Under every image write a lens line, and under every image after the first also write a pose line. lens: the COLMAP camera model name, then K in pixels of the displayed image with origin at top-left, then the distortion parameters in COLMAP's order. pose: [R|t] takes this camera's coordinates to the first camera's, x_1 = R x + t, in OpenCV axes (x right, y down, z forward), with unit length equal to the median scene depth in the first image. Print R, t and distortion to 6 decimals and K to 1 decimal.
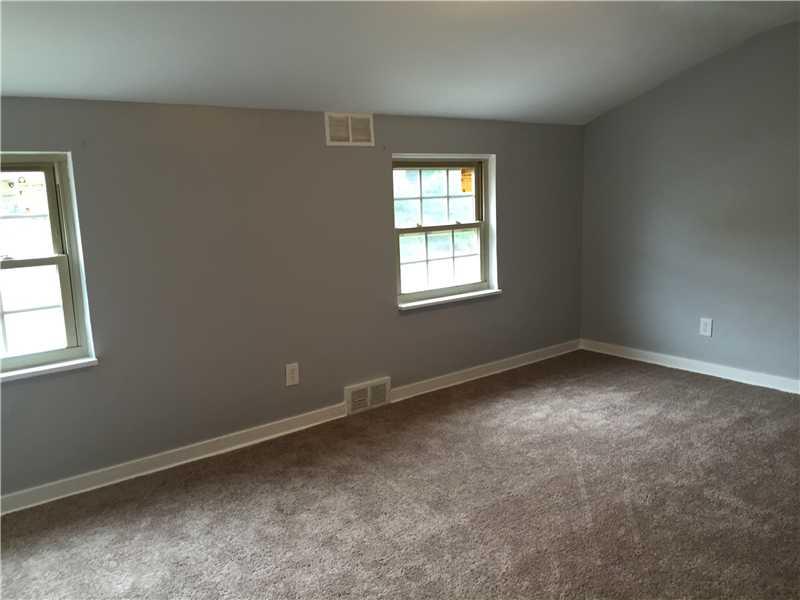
lens RADIAL K [[690.8, 0, 396.4], [0, 690.8, 298.3], [0, 0, 1]] dist [0.103567, -0.144887]
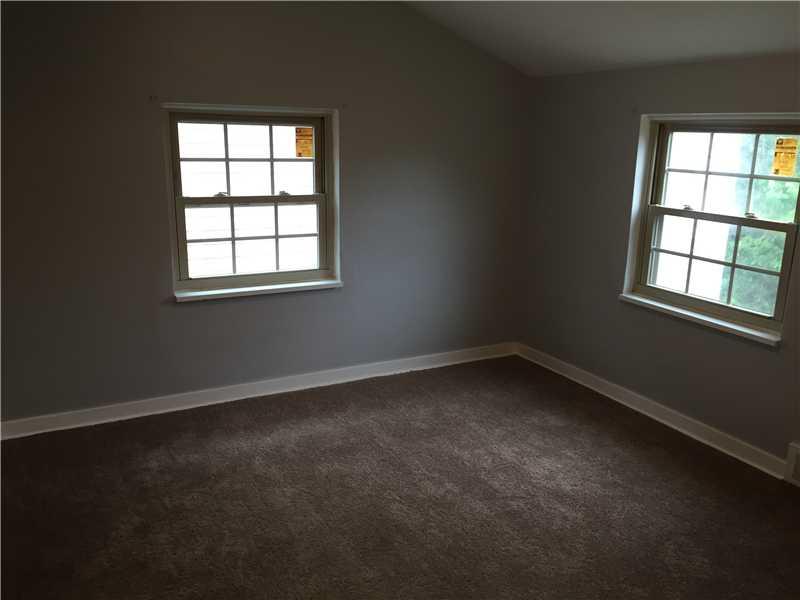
lens RADIAL K [[690.8, 0, 396.4], [0, 690.8, 298.3], [0, 0, 1]] dist [0.103567, -0.144887]
pose [[0.979642, 0.097833, -0.175301, 0.358857], [-0.084876, 0.993178, 0.079966, -0.063483], [0.181928, -0.063459, 0.981262, 0.229050]]
